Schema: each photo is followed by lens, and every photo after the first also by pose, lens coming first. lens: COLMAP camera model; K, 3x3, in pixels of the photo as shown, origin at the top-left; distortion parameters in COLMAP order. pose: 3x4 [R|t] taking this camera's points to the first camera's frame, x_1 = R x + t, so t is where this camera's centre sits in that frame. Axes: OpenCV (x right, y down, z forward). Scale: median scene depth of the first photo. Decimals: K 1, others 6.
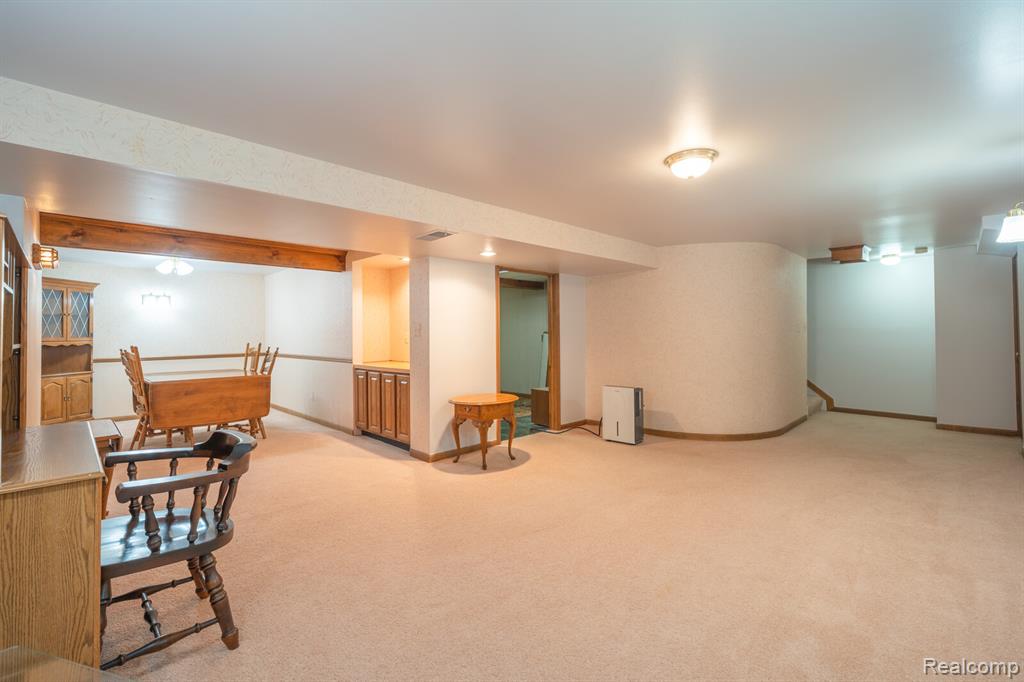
lens RADIAL K [[454.4, 0, 508.5], [0, 454.4, 331.3], [0, 0, 1]] dist [-0.002784, -0.000164]
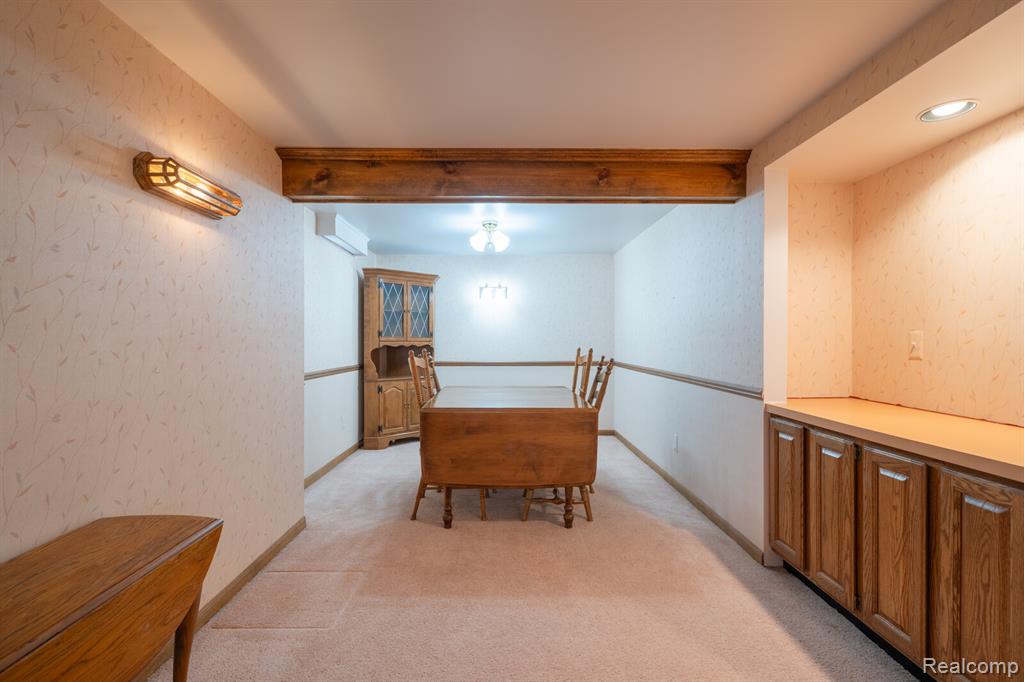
lens RADIAL K [[466.8, 0, 509.7], [0, 466.8, 337.9], [0, 0, 1]] dist [-0.001593, 0.000226]
pose [[0.723298, 0.008425, -0.690485, -0.208482], [-0.004701, 0.999962, 0.007277, 0.007677], [0.690520, -0.002017, 0.723311, 0.503676]]
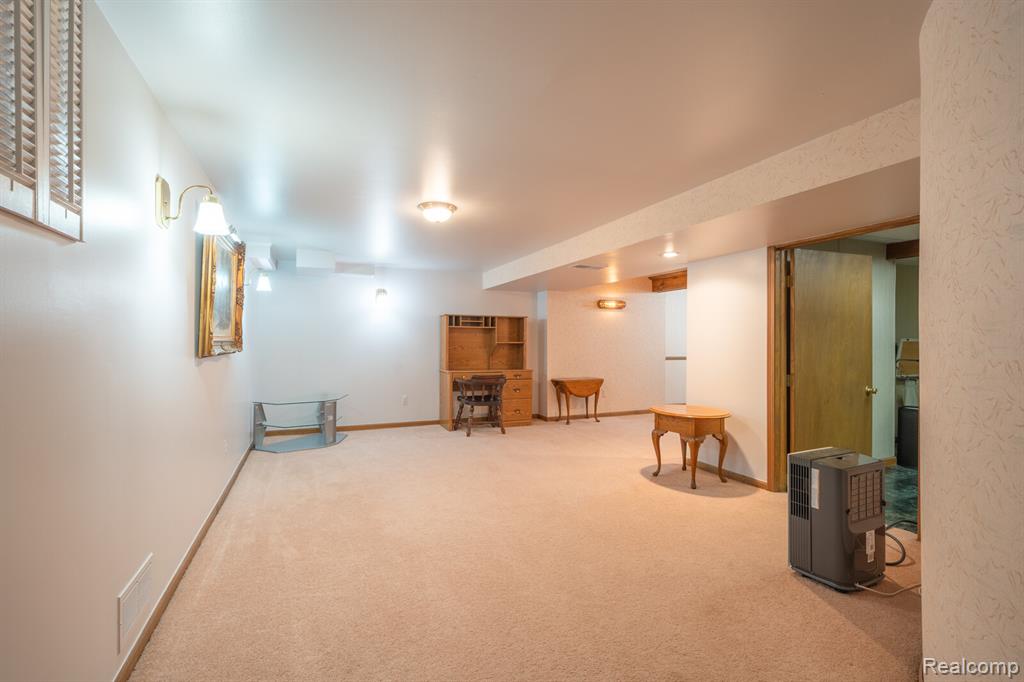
lens RADIAL K [[466.8, 0, 510.6], [0, 466.8, 343.3], [0, 0, 1]] dist [-0.001593, 0.000226]
pose [[-0.350218, 0.003854, -0.936660, 0.720714], [0.005295, 0.999984, 0.002135, 0.008844], [0.936653, -0.004211, -0.350233, 0.781804]]
